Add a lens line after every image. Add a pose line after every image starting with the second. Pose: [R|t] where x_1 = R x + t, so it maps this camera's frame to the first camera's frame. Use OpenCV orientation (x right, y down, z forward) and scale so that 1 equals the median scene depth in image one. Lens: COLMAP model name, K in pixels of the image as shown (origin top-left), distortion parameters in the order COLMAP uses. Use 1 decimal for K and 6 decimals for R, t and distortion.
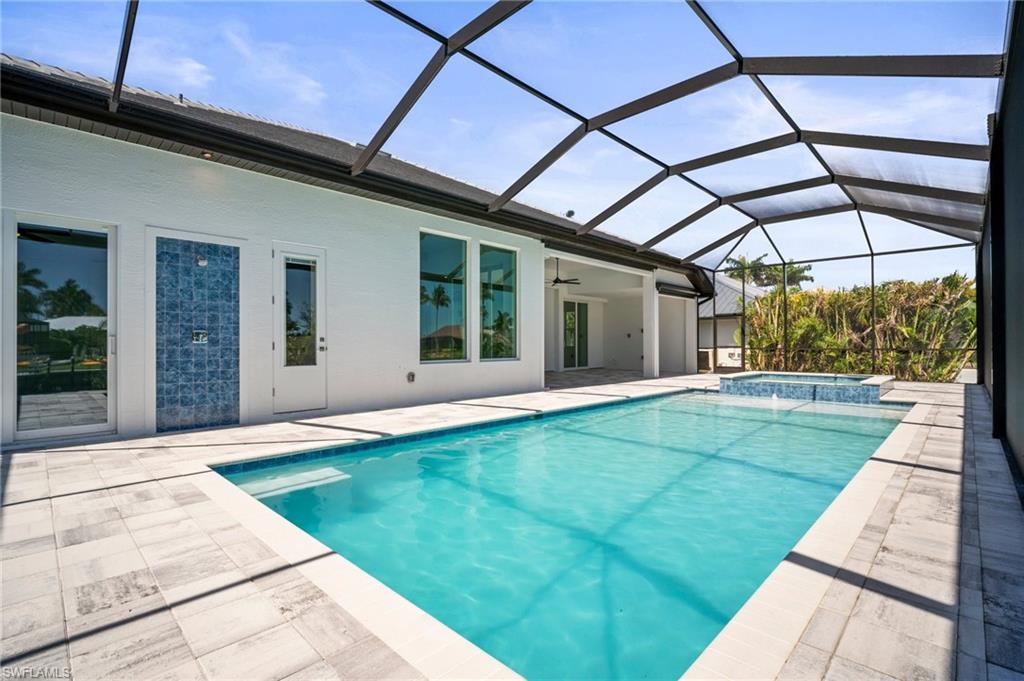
lens RADIAL K [[472.7, 0, 512.0], [0, 472.7, 340.5], [0, 0, 1]] dist [-0.001531, -0.000369]
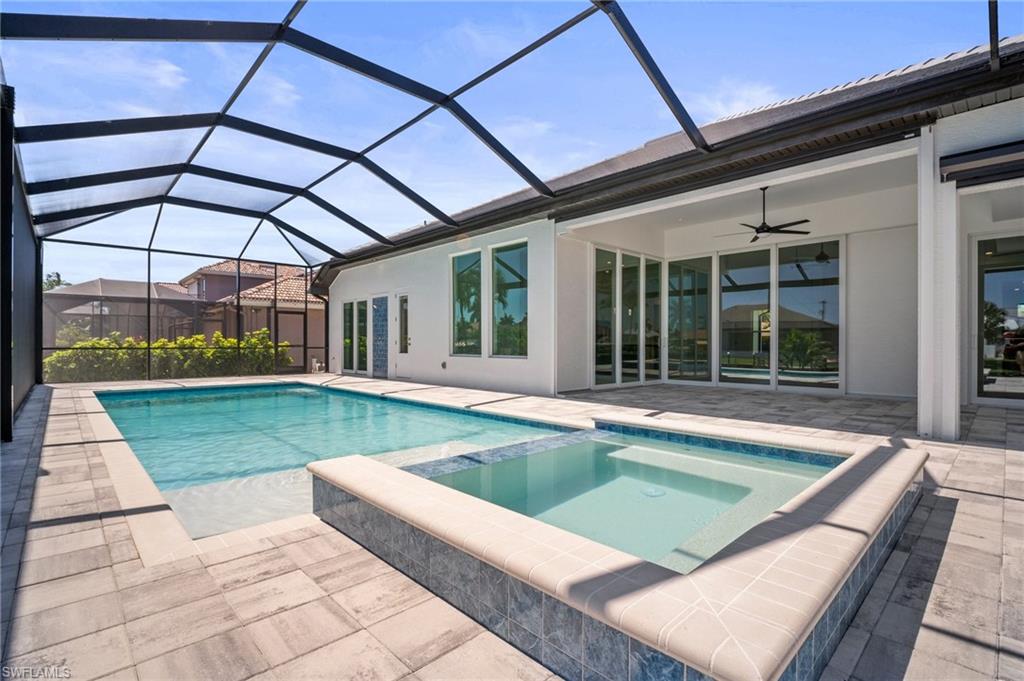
lens RADIAL K [[466.9, 0, 512.0], [0, 466.9, 340.5], [0, 0, 1]] dist [0.002002, -0.000443]
pose [[-0.029867, -0.001514, -0.999553, 1.127442], [0.007290, 0.999972, -0.001733, 0.008210], [0.999527, -0.007339, -0.029856, 1.217979]]
